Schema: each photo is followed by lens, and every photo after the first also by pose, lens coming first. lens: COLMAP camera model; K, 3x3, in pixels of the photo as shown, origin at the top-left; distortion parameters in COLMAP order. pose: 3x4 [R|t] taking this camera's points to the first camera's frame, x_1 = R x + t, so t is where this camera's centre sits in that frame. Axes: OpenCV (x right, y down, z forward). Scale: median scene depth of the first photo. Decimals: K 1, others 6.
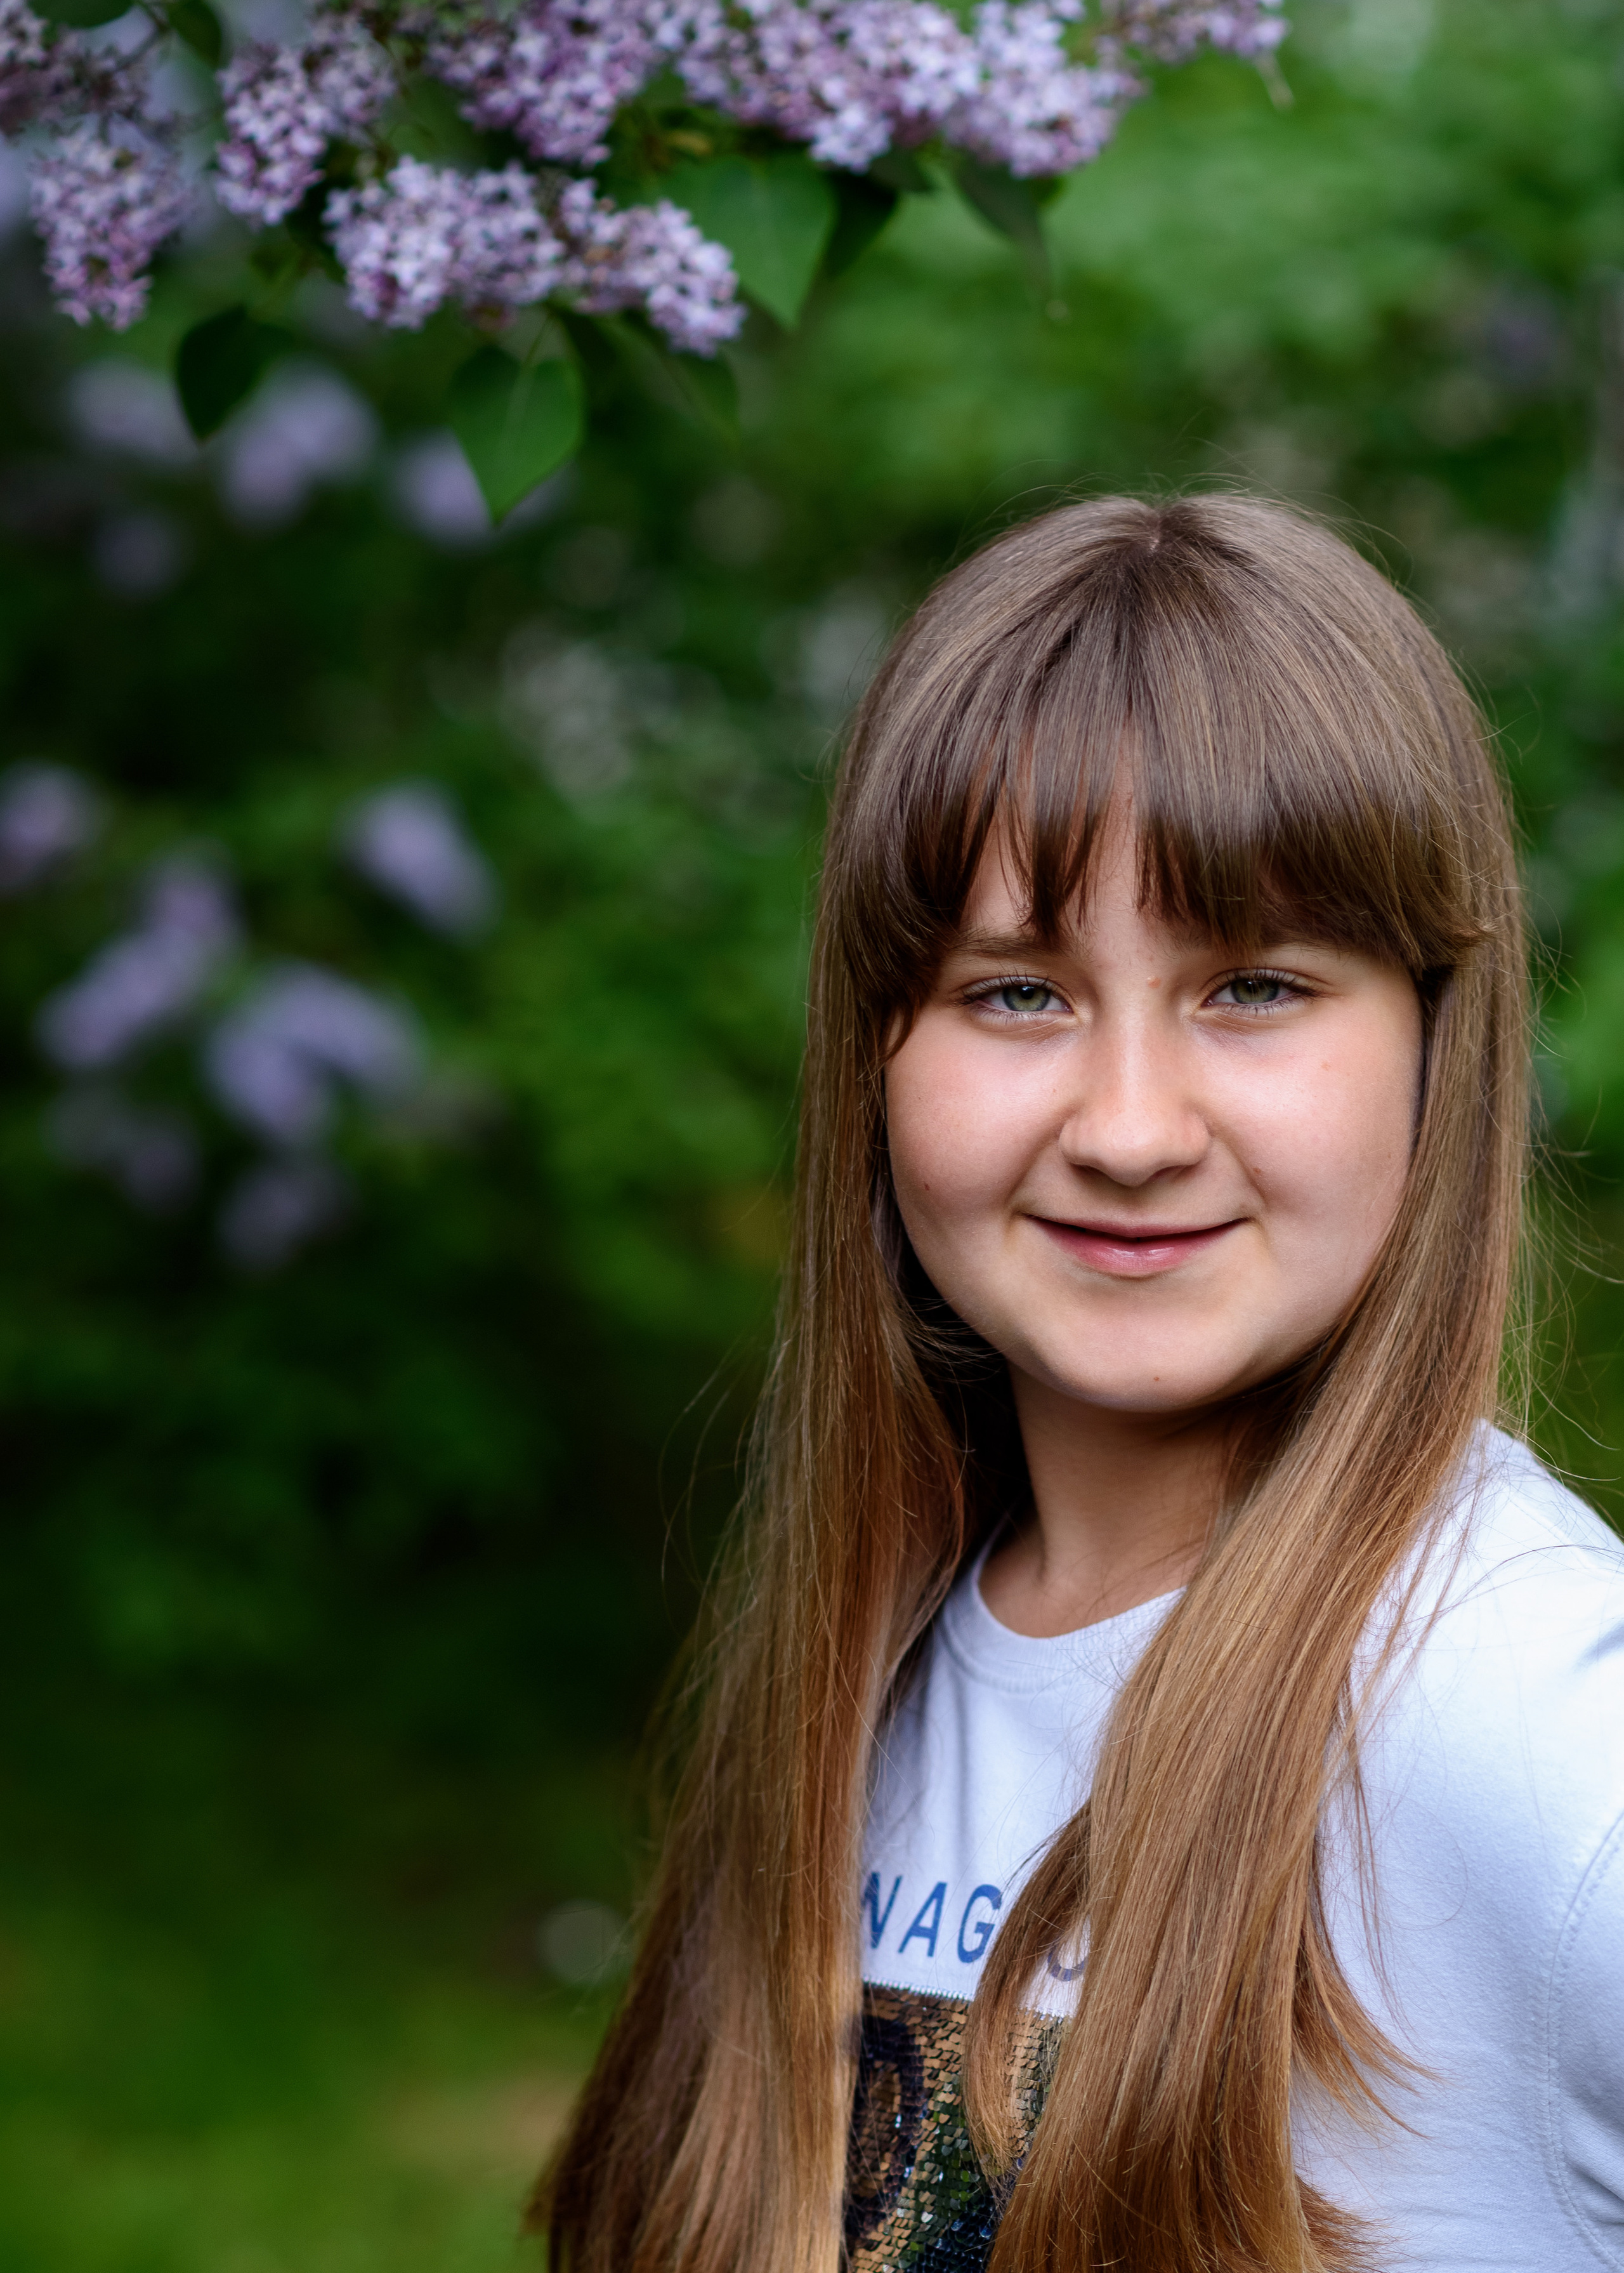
lens RADIAL K [[7013.0, 0, 812.0], [0, 7013.0, 1136.5], [0, 0, 1]] dist [1.650311, -29.578335]
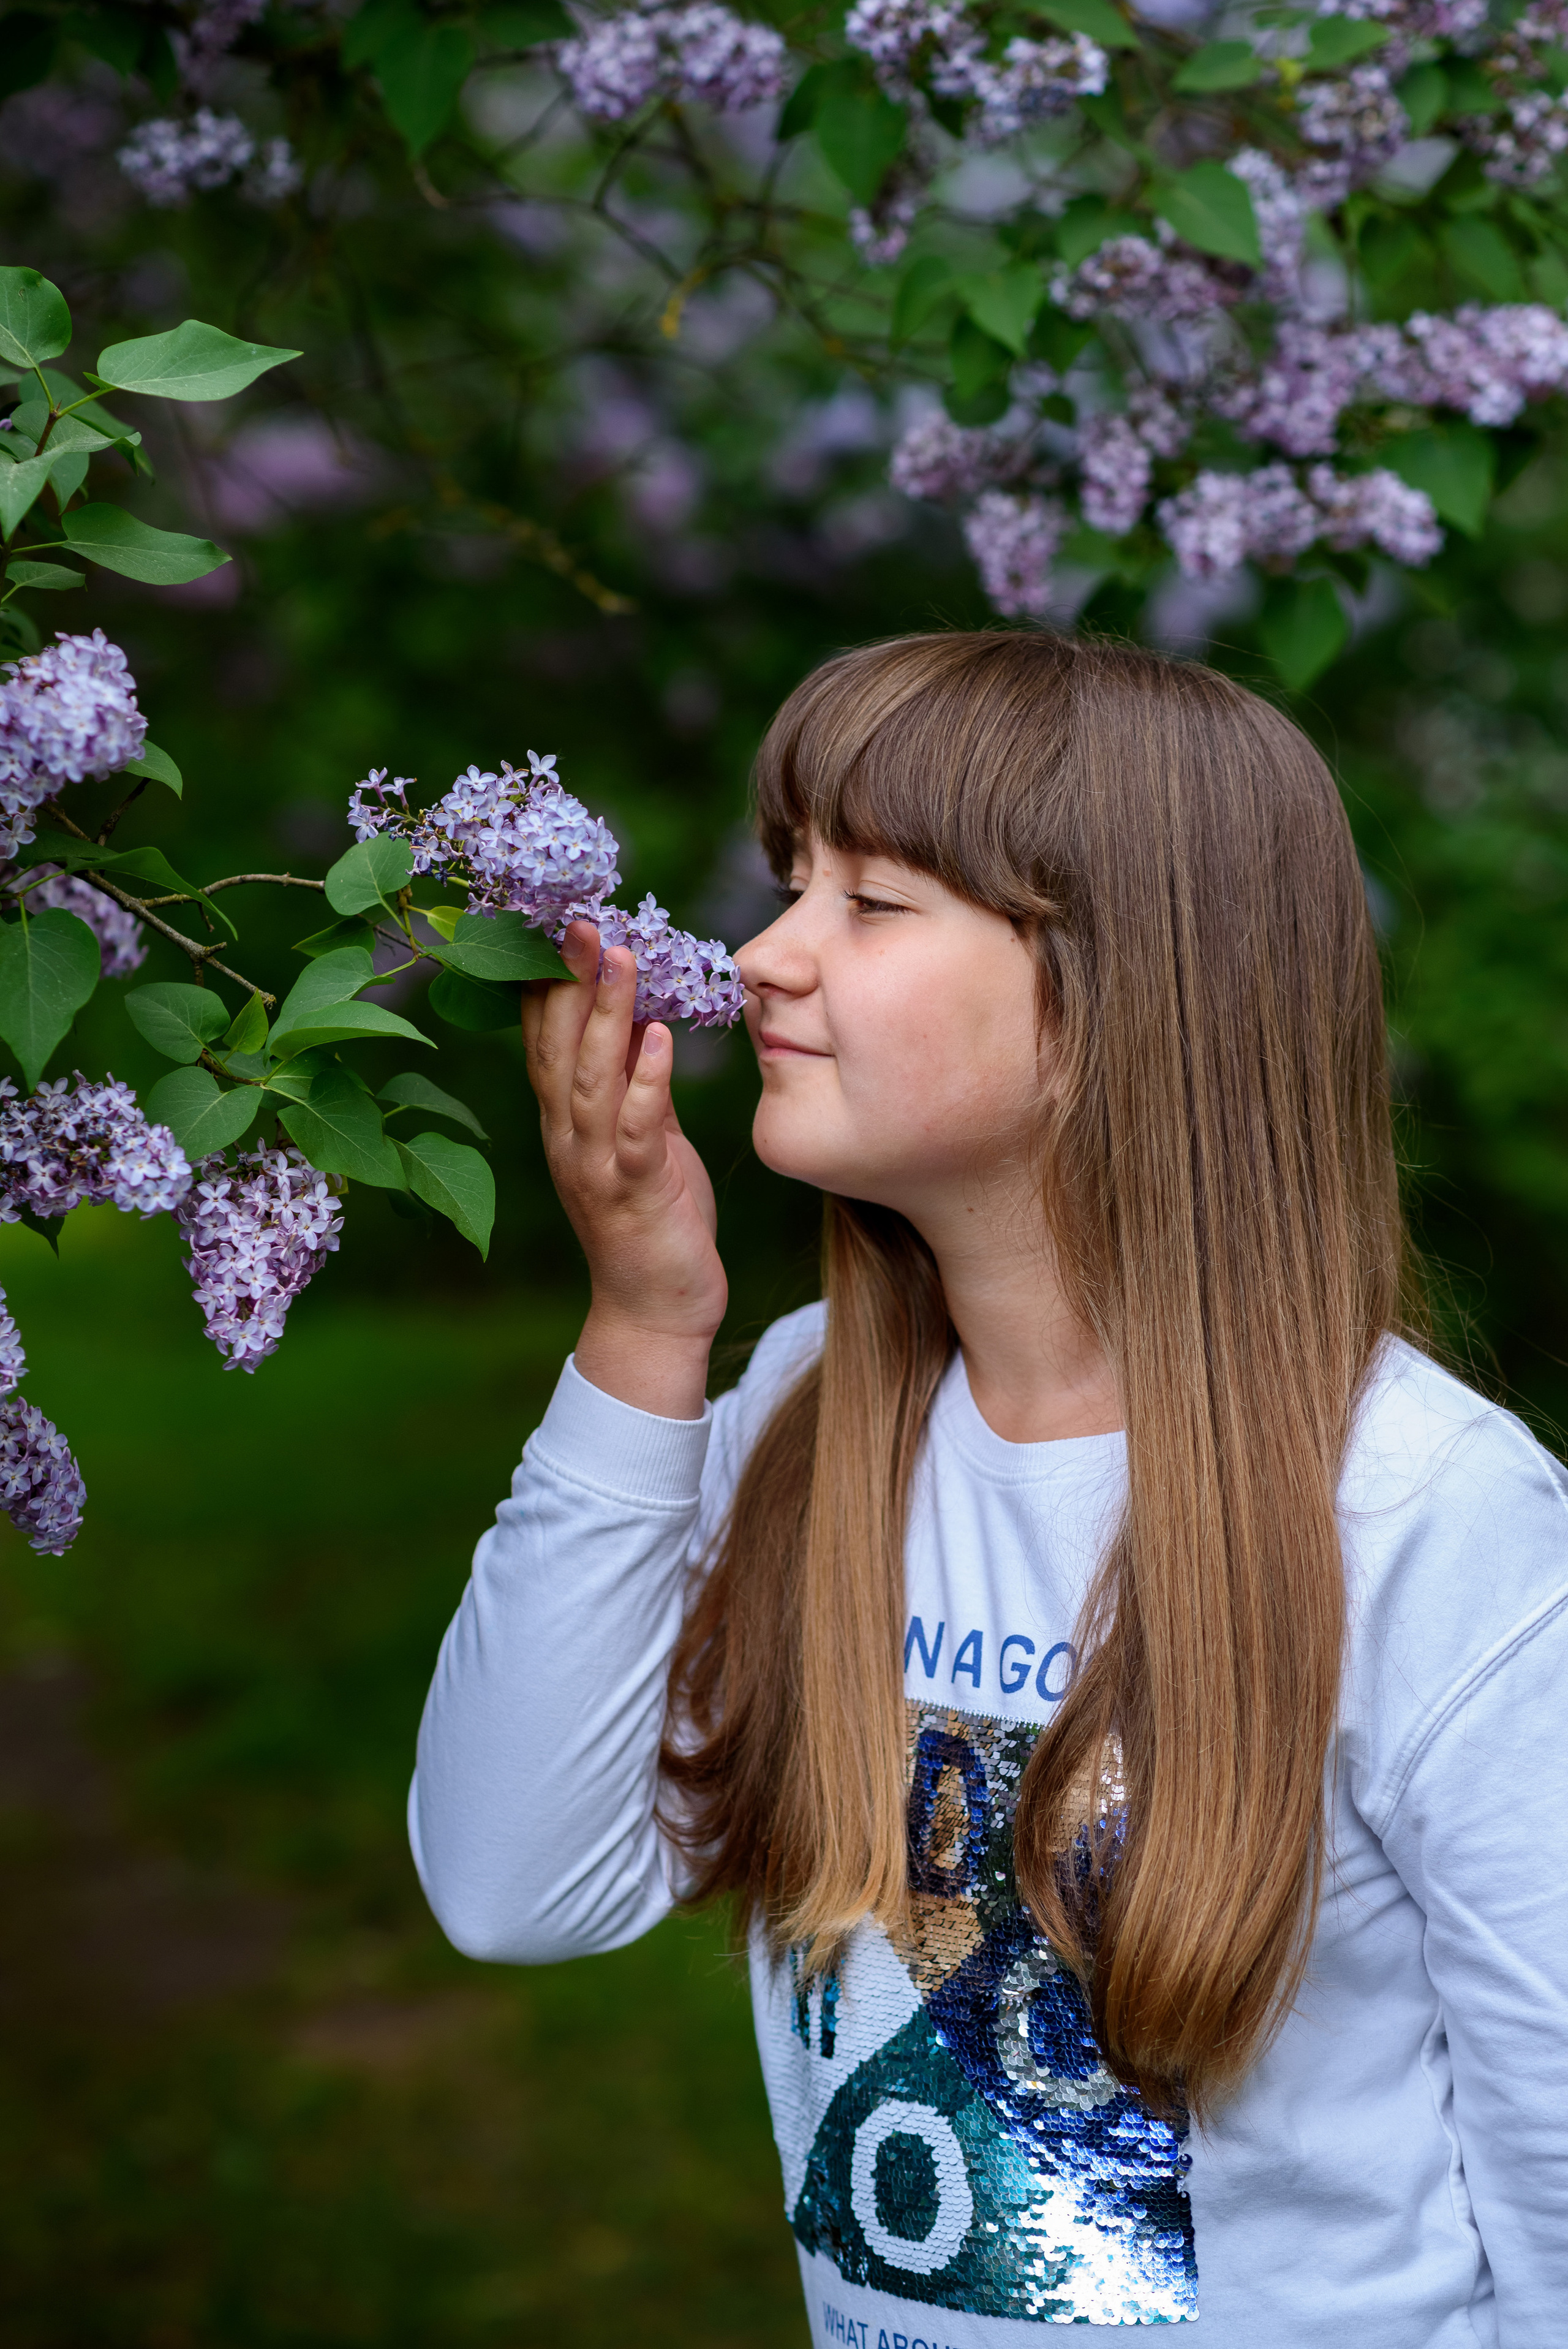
lens RADIAL K [[5794.3, 0, 784.0], [0, 5794.3, 1174.5], [0, 0, 1]] dist [0.429626, 0.080107]
pose [[0.973189, -0.158203, -0.166956, 0.039248], [0.160344, 0.987061, -0.000662, -0.004225], [0.164901, -0.026126, 0.985964, -0.231692]]
